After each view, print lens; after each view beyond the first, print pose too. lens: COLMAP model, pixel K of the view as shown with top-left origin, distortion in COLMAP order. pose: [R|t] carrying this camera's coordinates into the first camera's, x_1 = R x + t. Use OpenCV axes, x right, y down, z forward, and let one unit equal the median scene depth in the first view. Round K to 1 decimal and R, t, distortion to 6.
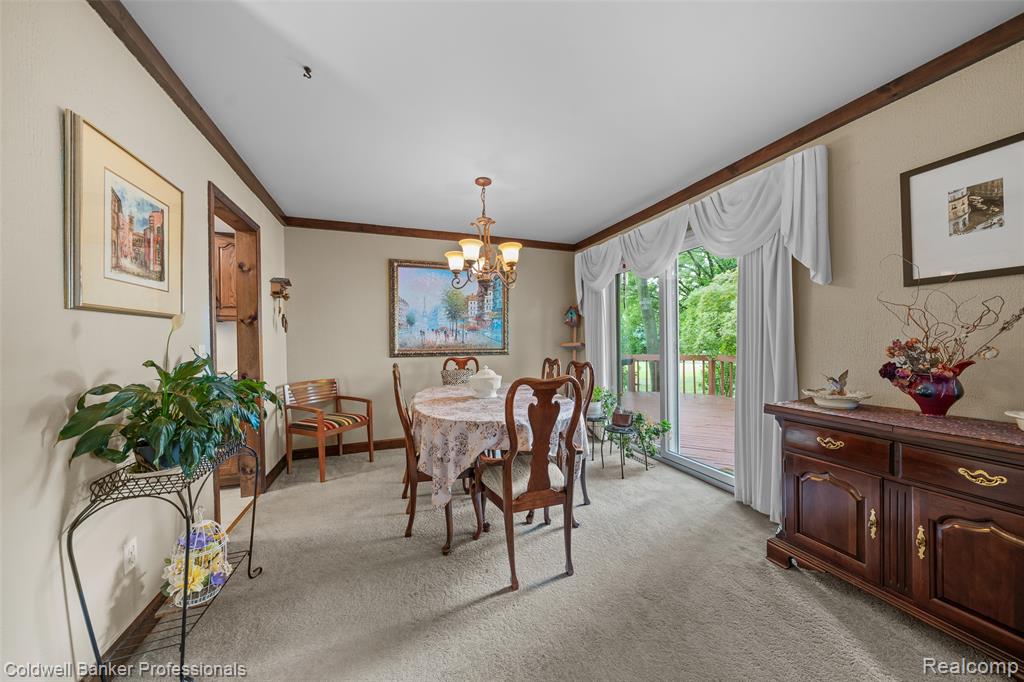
lens RADIAL K [[353.0, 0, 512.9], [0, 353.0, 343.7], [0, 0, 1]] dist [-0.005890, -0.000484]
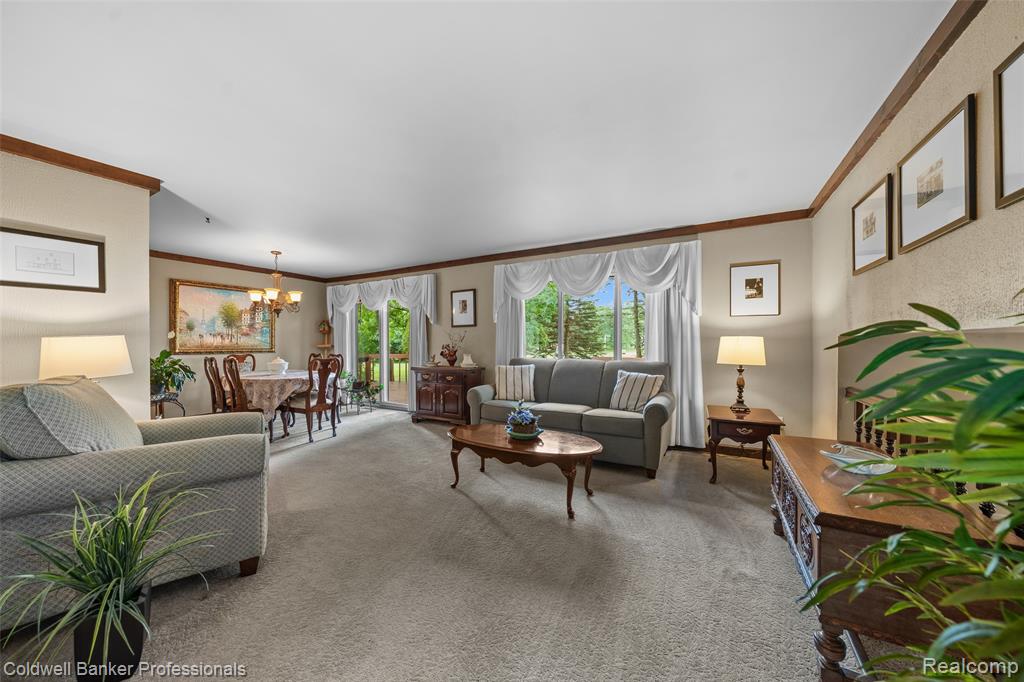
lens RADIAL K [[353.0, 0, 514.2], [0, 353.0, 346.2], [0, 0, 1]] dist [-0.005890, -0.000484]
pose [[0.760008, 0.004149, 0.649900, -0.289894], [-0.003356, 0.999991, -0.002459, 0.007440], [-0.649905, -0.000312, 0.760015, -1.000661]]
